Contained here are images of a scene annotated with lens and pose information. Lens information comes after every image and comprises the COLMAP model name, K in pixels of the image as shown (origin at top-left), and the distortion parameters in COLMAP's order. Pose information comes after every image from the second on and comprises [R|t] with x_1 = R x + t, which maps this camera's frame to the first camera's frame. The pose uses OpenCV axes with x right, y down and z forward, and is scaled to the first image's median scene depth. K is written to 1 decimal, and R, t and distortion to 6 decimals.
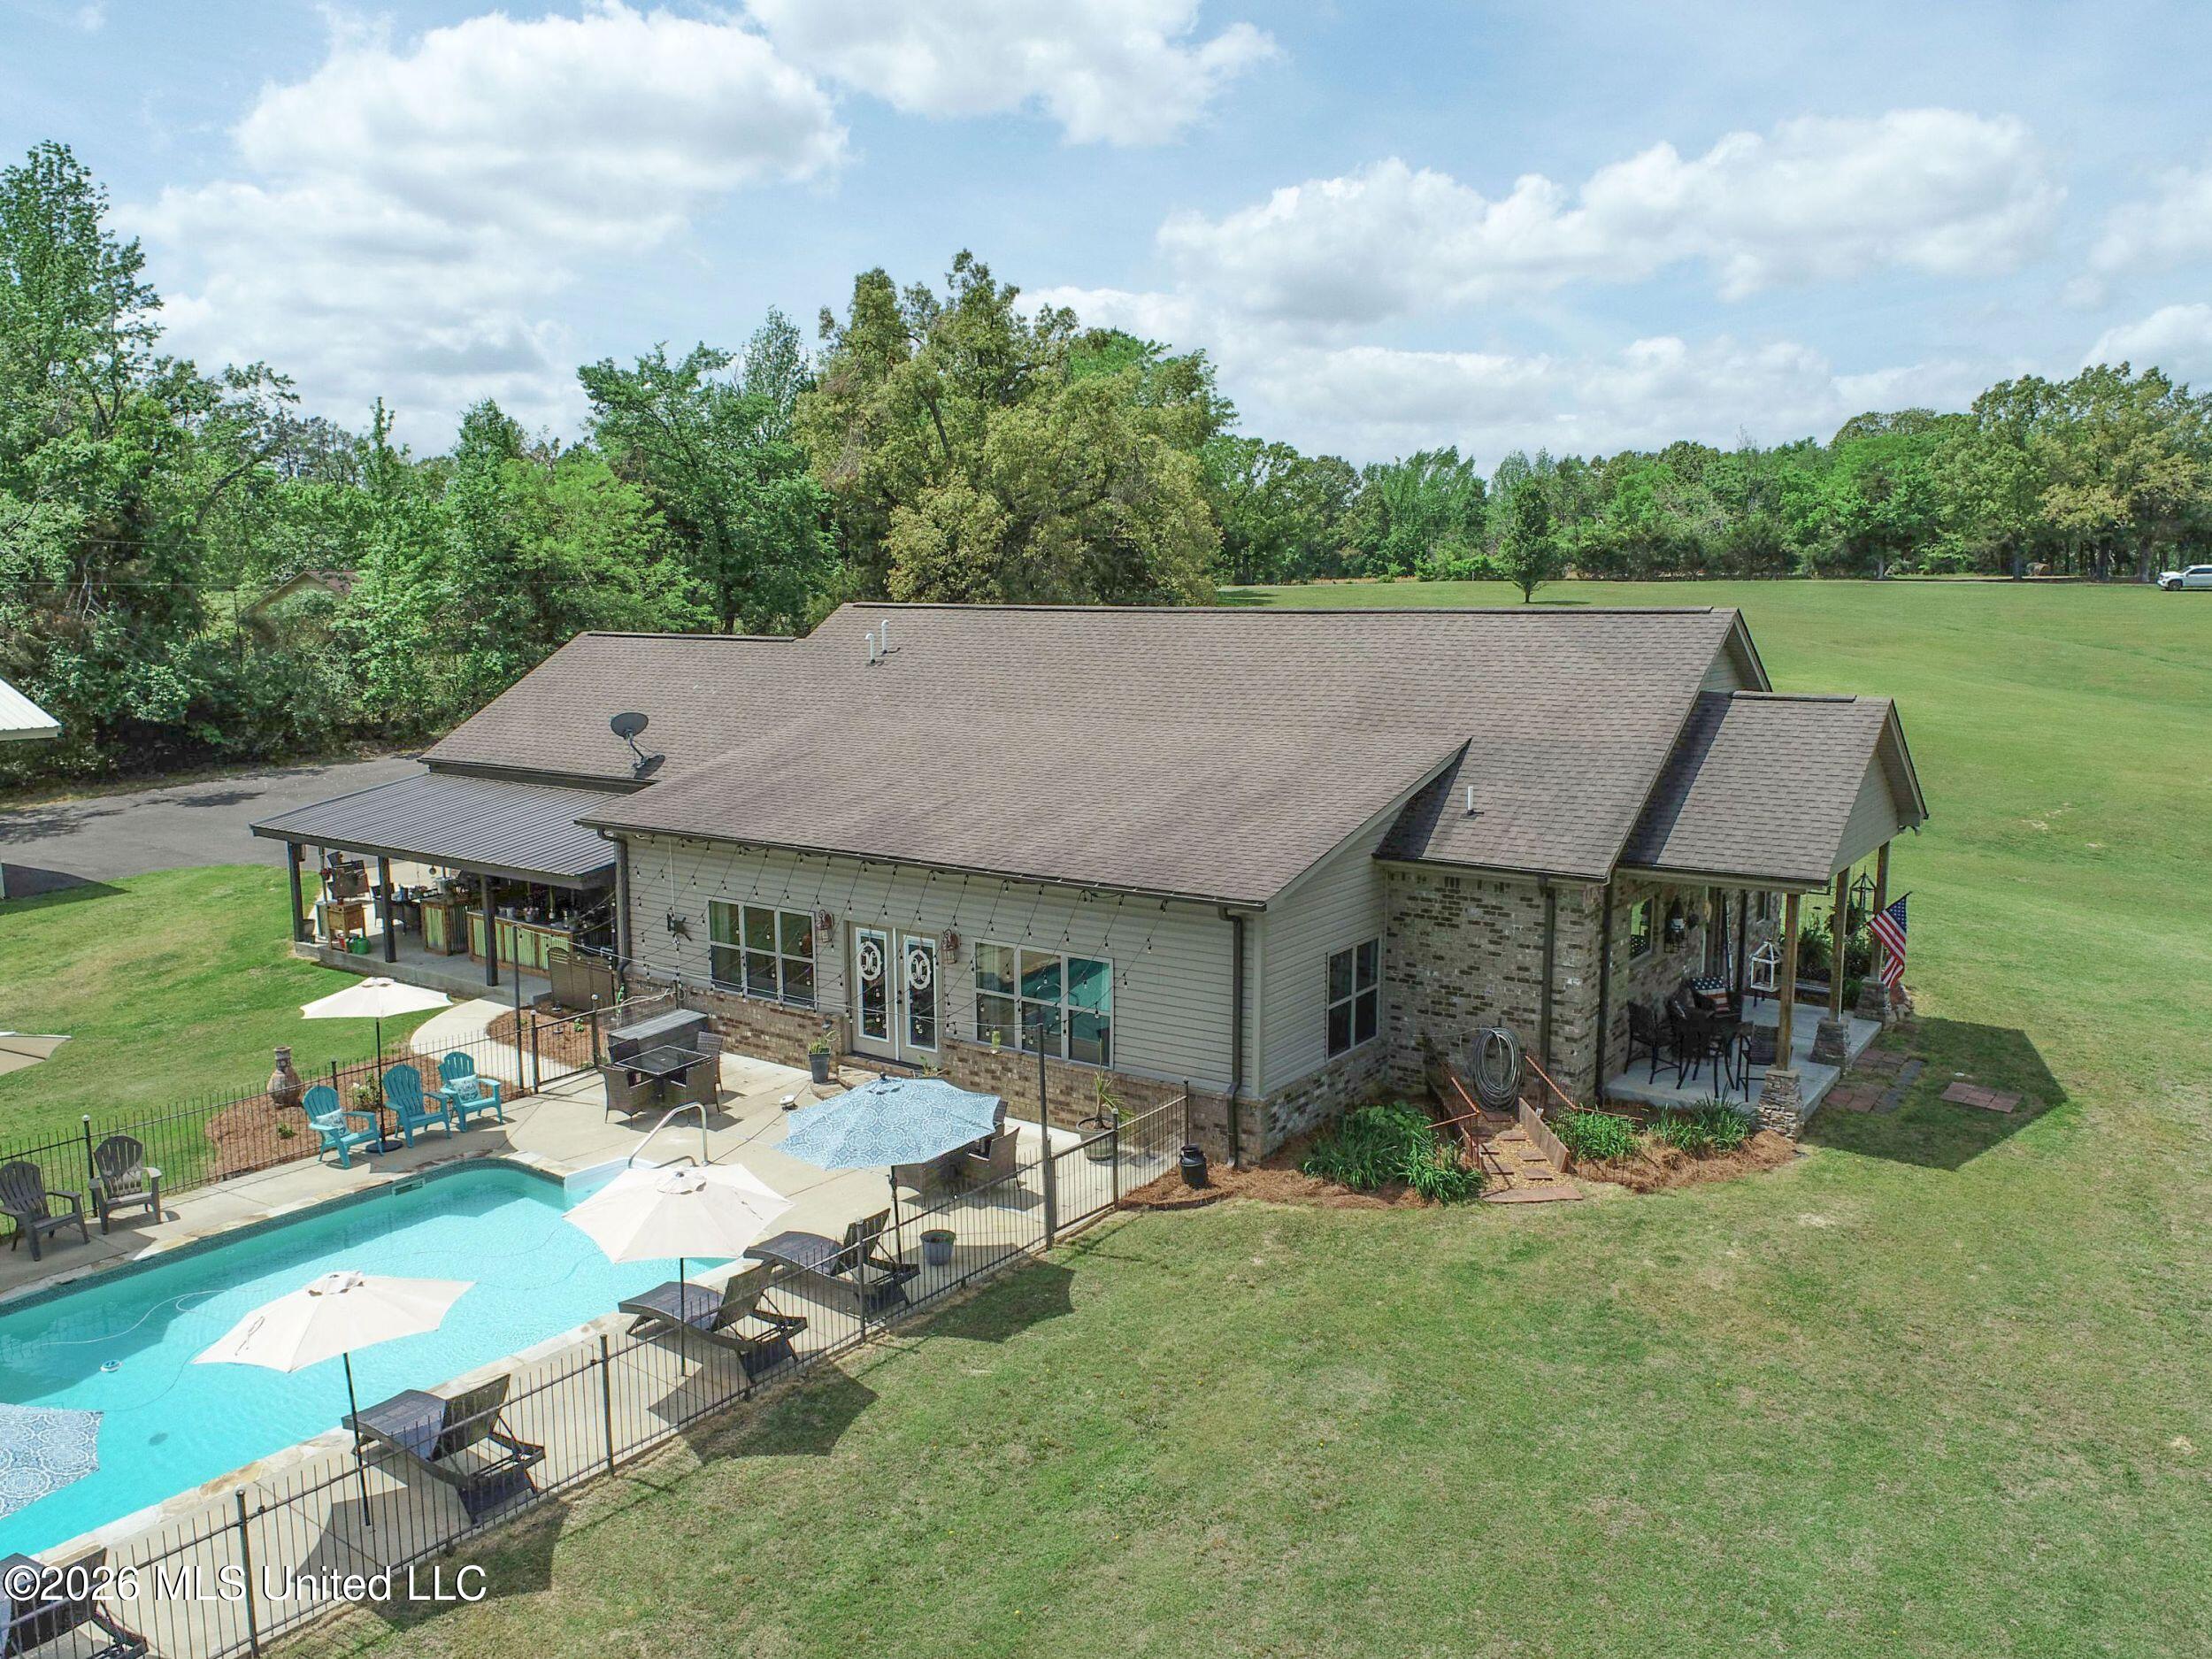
lens RADIAL K [[1675.5, 0, 1107.9], [0, 1675.5, 828.9], [0, 0, 1]] dist [-0.019202, 0.008089]
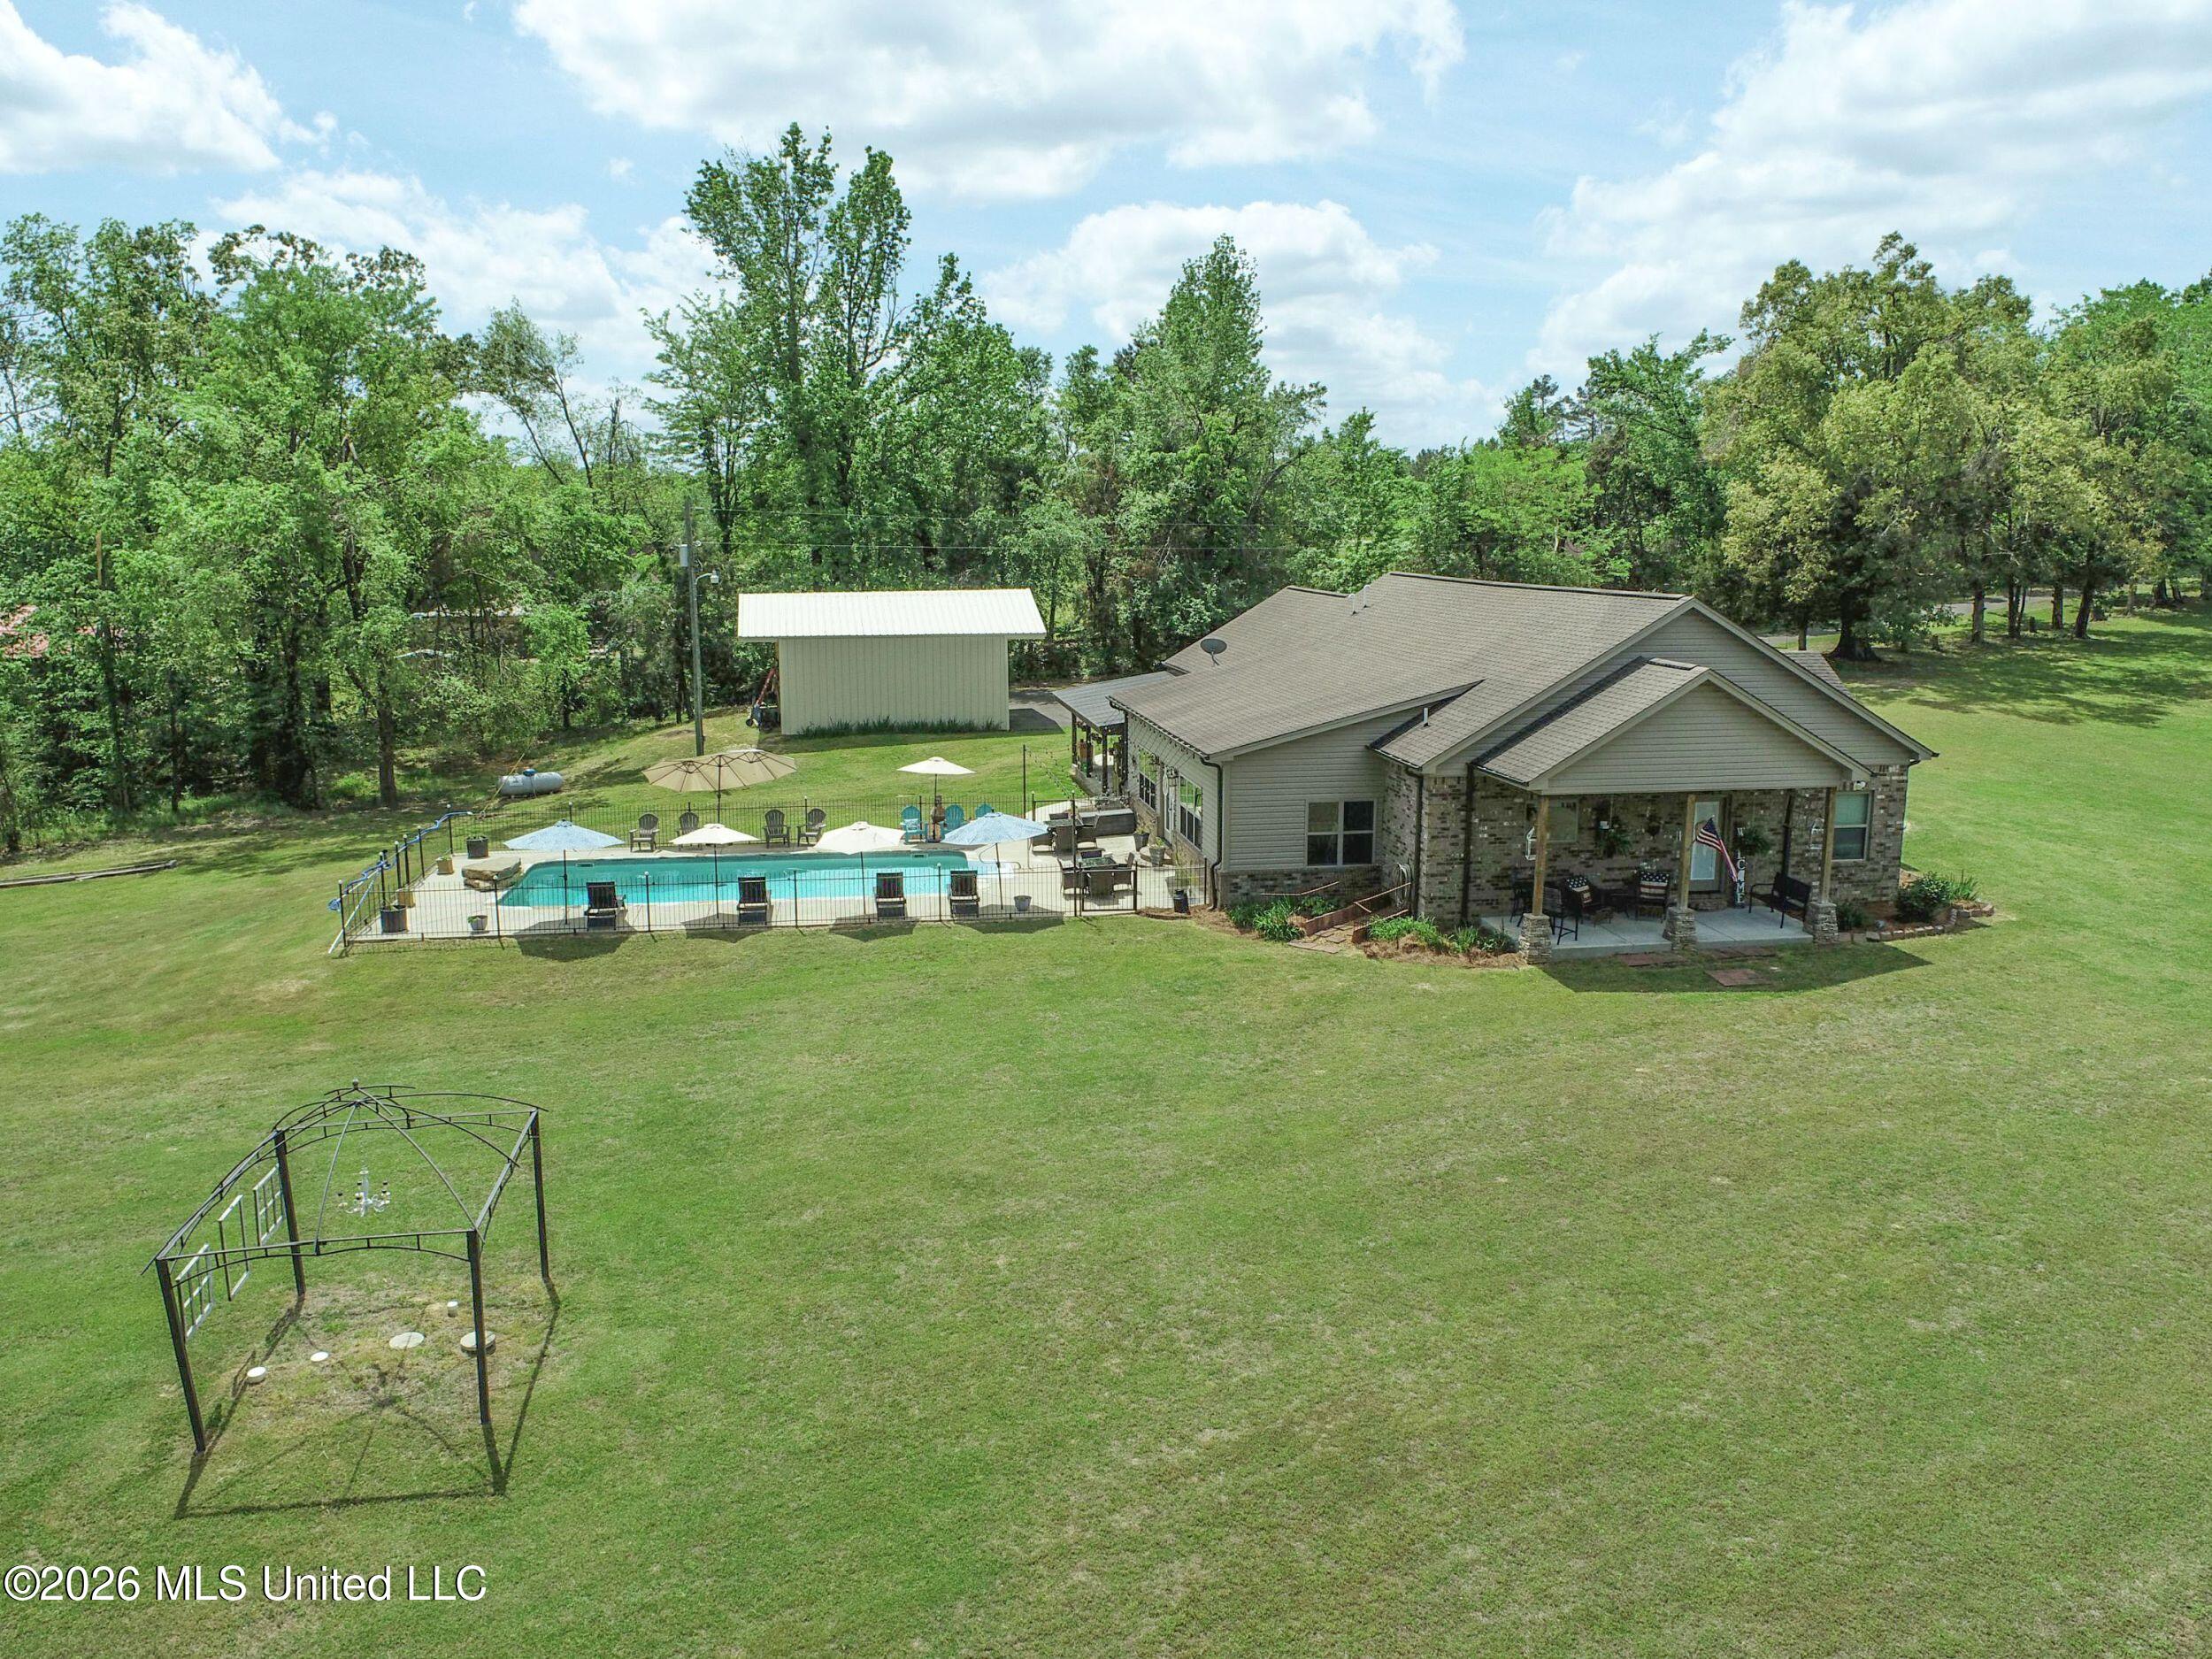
lens RADIAL K [[1675.5, 0, 1093.0], [0, 1675.5, 834.1], [0, 0, 1]] dist [-0.019202, 0.008089]
pose [[0.700756, 0.132459, -0.700996, 0.939280], [-0.106832, 0.991016, 0.080465, -0.001431], [0.705357, 0.018502, 0.708611, -0.250745]]
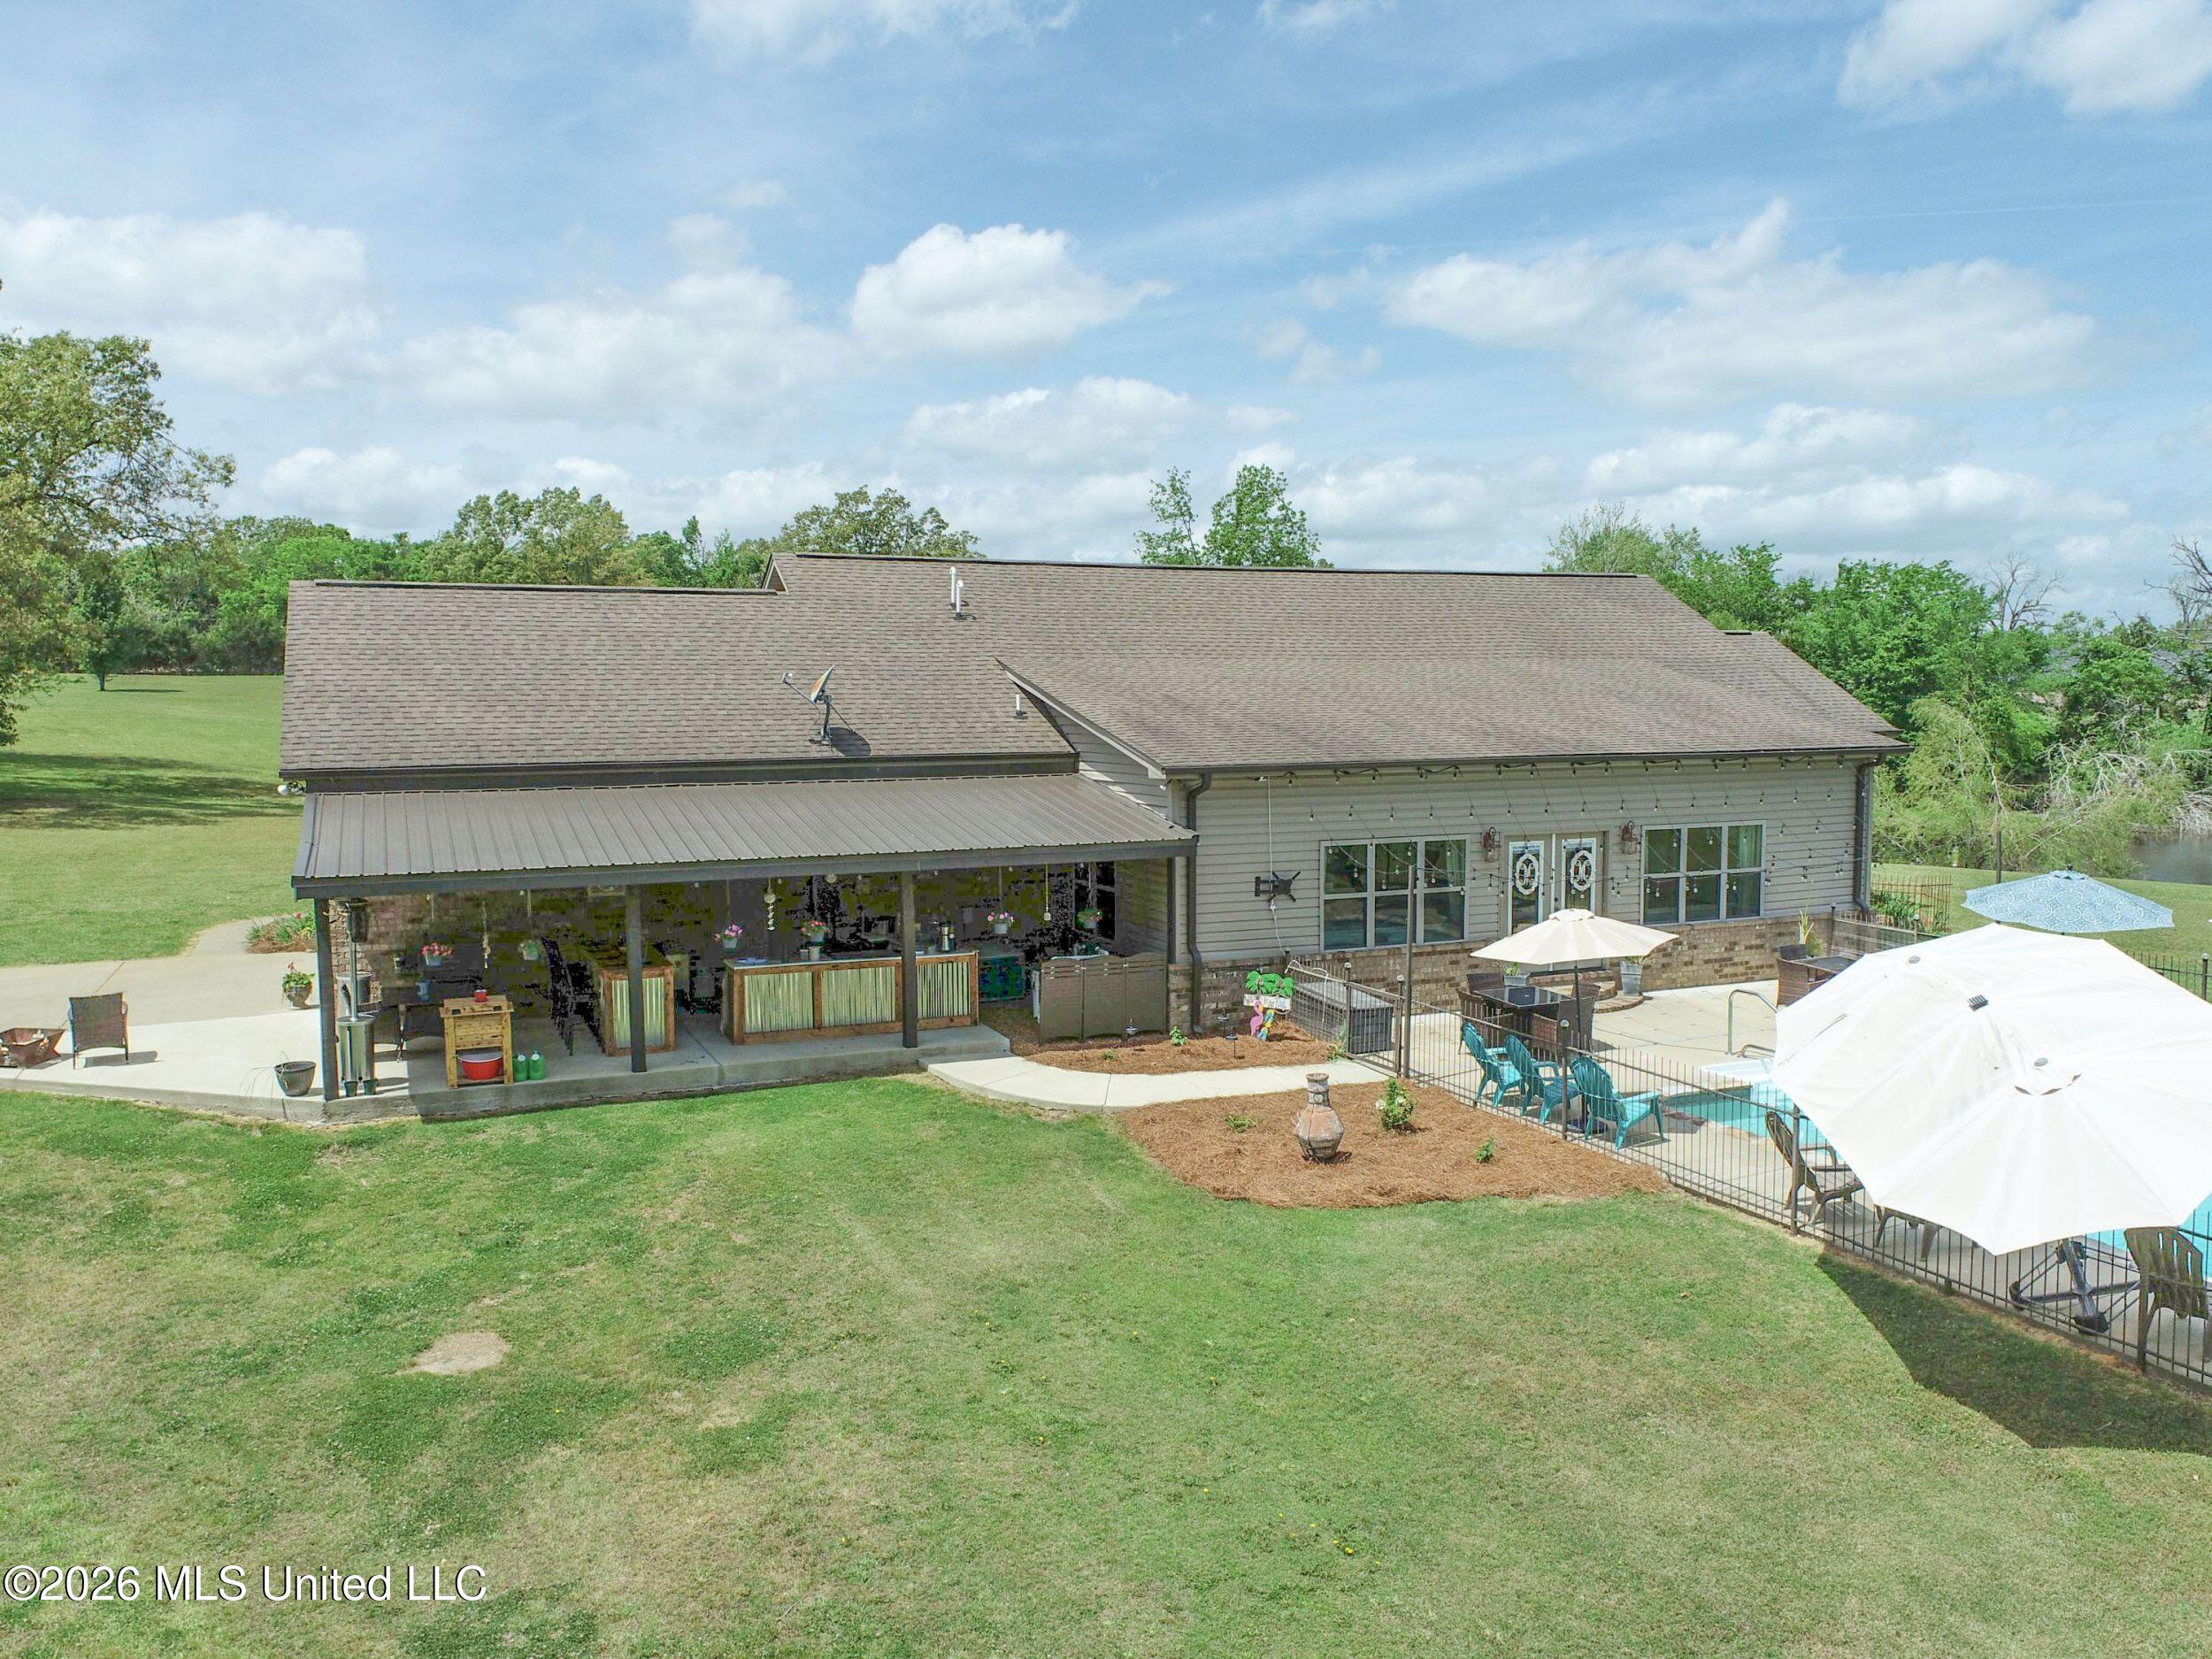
lens RADIAL K [[1651.4, 0, 1105.7], [0, 1651.4, 830.7], [0, 0, 1]] dist [-0.009178, -0.002411]
pose [[0.519734, -0.068784, 0.851555, -0.997380], [0.131995, 0.991250, -0.000493, 0.020091], [-0.844070, 0.112657, 0.524266, 0.640001]]
